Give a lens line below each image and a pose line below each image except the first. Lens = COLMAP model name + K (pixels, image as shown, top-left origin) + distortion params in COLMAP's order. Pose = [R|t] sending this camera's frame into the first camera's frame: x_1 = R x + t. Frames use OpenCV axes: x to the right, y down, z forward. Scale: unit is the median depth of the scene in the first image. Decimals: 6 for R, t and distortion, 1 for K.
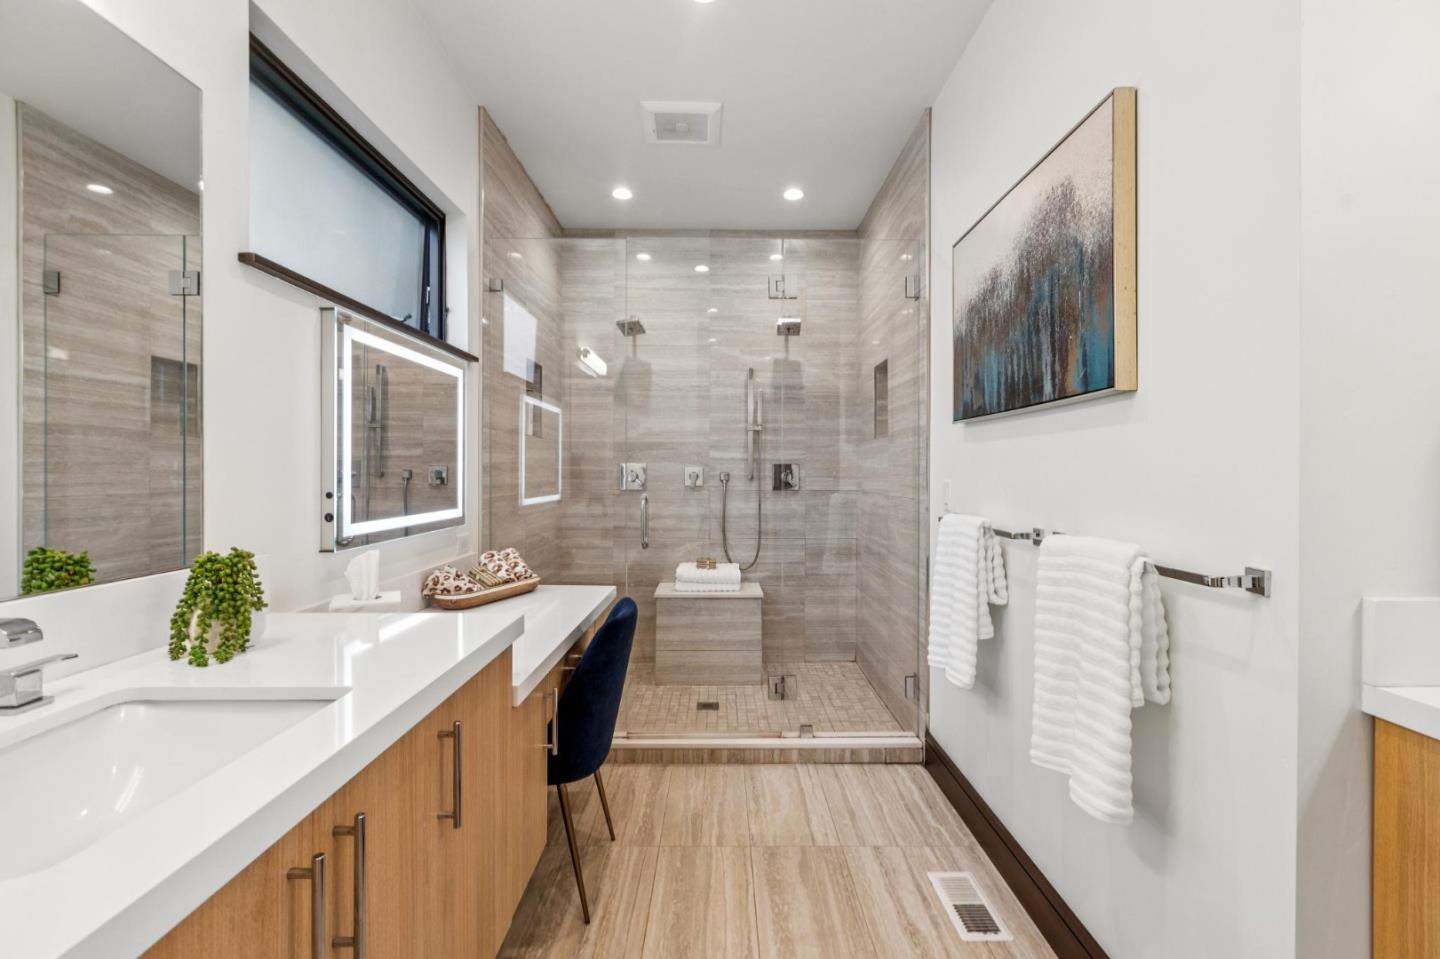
lens RADIAL K [[641.1, 0, 720.0], [0, 641.1, 479.5], [0, 0, 1]] dist [0.002833, -0.001158]
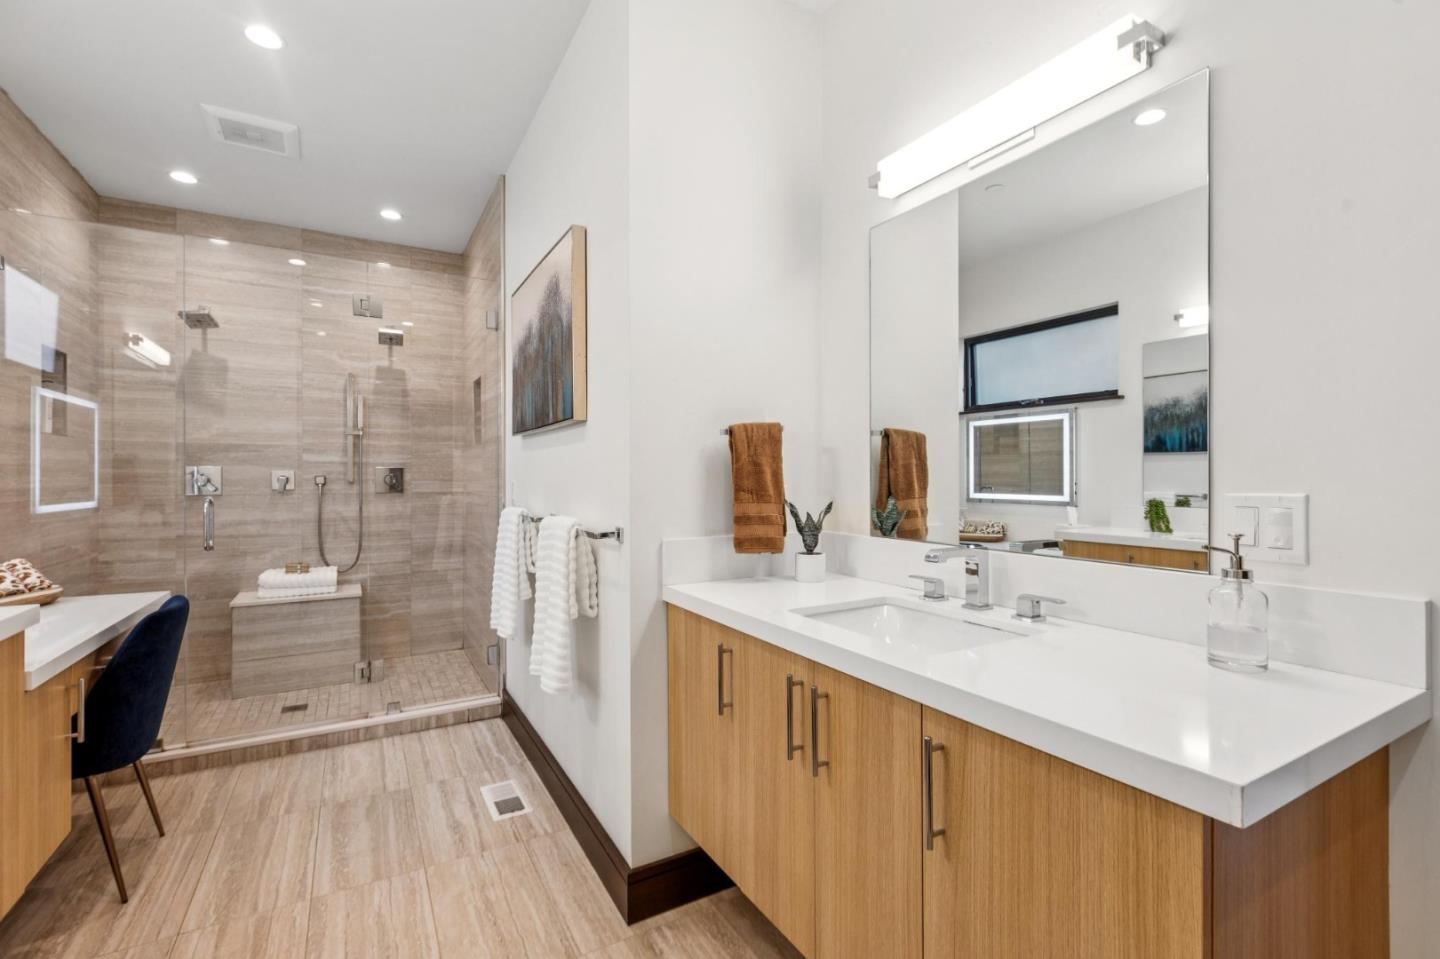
lens RADIAL K [[641.1, 0, 720.0], [0, 641.1, 479.5], [0, 0, 1]] dist [0.002833, -0.001158]
pose [[0.868300, -0.005204, 0.496011, 0.076314], [0.008751, 0.999950, -0.004828, 0.006905], [-0.495962, 0.008532, 0.868303, -0.251783]]
